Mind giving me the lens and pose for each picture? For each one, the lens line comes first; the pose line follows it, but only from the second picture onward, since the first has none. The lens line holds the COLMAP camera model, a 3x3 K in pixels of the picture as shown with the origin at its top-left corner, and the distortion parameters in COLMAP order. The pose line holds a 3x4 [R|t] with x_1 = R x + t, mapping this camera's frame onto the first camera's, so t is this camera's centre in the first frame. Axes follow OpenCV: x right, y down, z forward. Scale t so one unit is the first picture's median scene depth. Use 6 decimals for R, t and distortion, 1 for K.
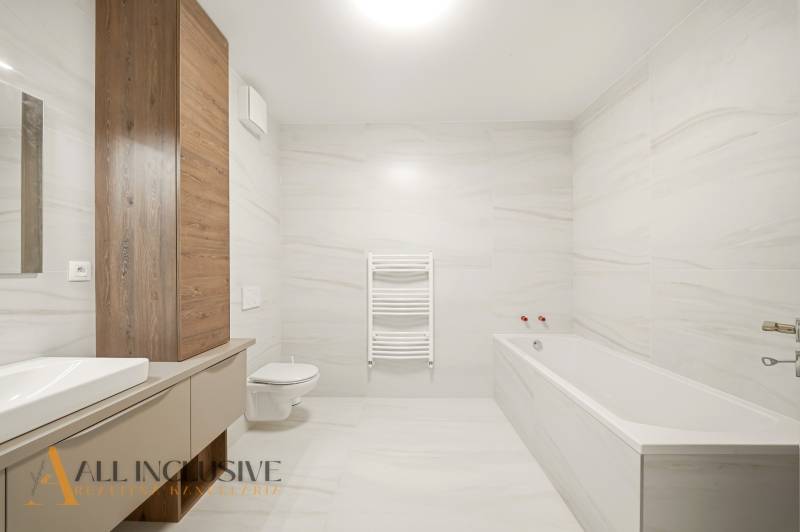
lens RADIAL K [[285.1, 0, 402.1], [0, 285.1, 269.4], [0, 0, 1]] dist [-0.000074, -0.000077]
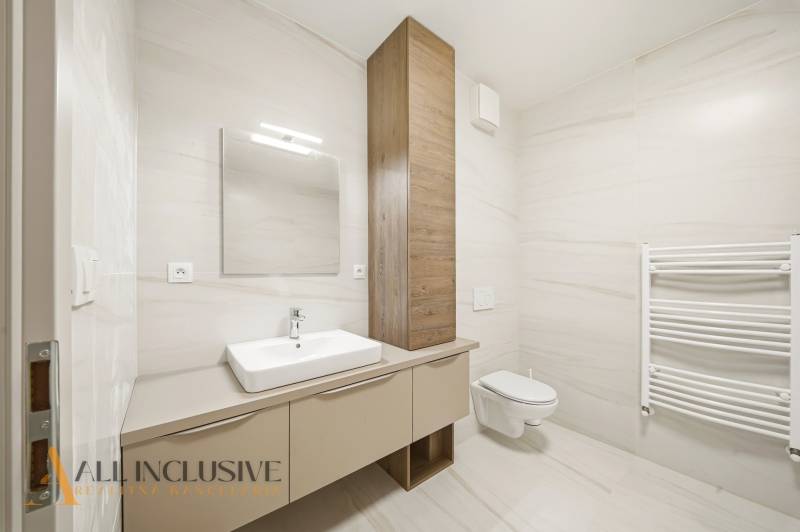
lens RADIAL K [[286.6, 0, 397.7], [0, 286.6, 272.7], [0, 0, 1]] dist [0.001939, -0.000096]
pose [[0.631701, 0.004534, -0.775199, 0.070608], [0.001138, 0.999976, 0.006776, 0.000754], [0.775211, -0.005163, 0.631681, 0.196087]]
